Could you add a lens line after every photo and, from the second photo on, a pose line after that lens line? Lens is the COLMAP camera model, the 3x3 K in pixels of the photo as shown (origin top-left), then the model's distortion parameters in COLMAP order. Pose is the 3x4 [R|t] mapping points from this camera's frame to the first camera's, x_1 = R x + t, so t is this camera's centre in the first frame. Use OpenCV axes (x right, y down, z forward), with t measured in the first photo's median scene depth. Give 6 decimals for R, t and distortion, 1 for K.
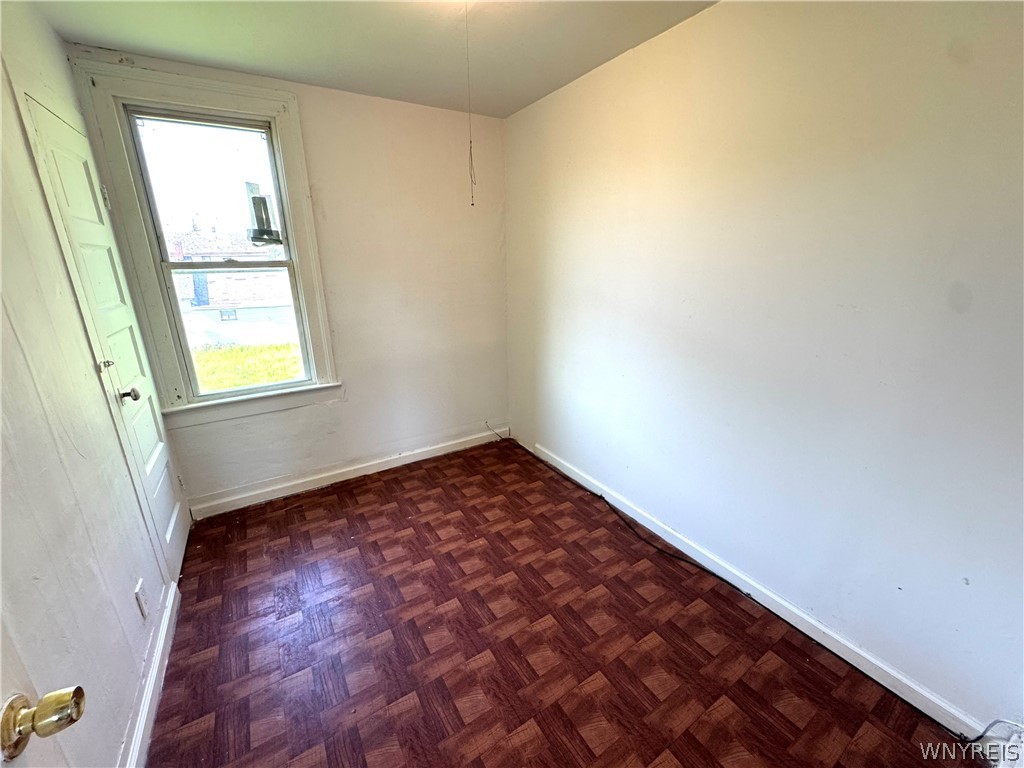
lens RADIAL K [[414.9, 0, 506.9], [0, 414.9, 379.3], [0, 0, 1]] dist [-0.025853, 0.007661]
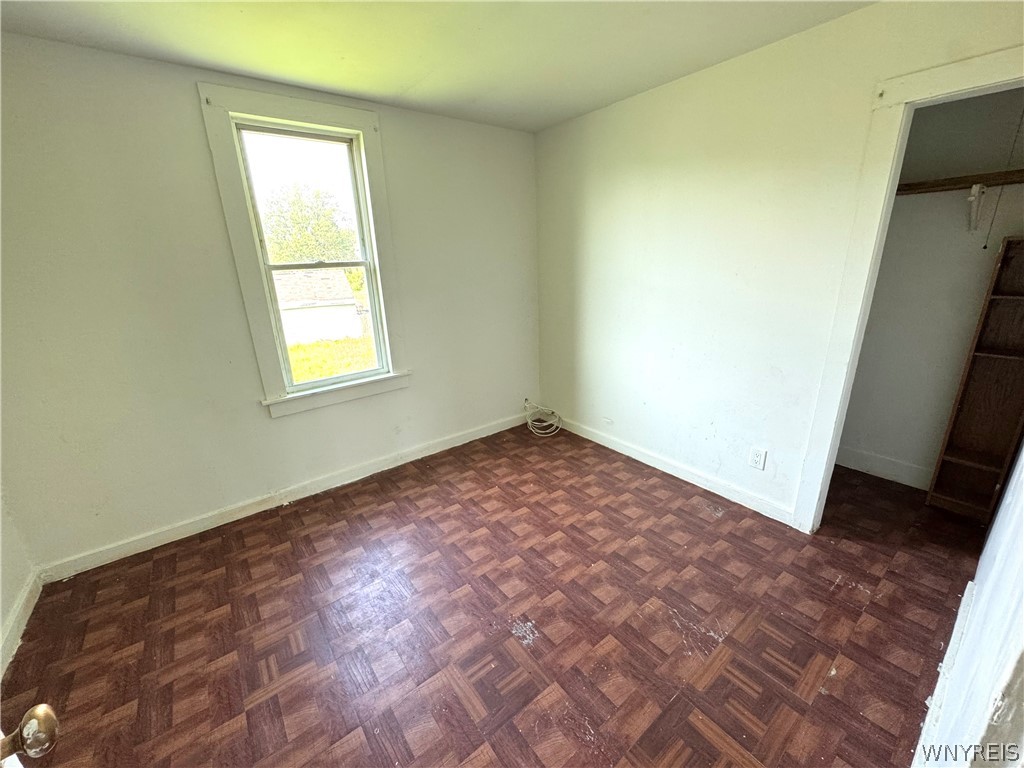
lens RADIAL K [[410.3, 0, 512.0], [0, 410.3, 384.0], [0, 0, 1]] dist [-0.000185, -0.000039]
pose [[0.994922, -0.042791, 0.091094, -0.168887], [0.042135, 0.999070, 0.009117, 0.032832], [-0.091399, -0.005233, 0.995801, -0.102381]]
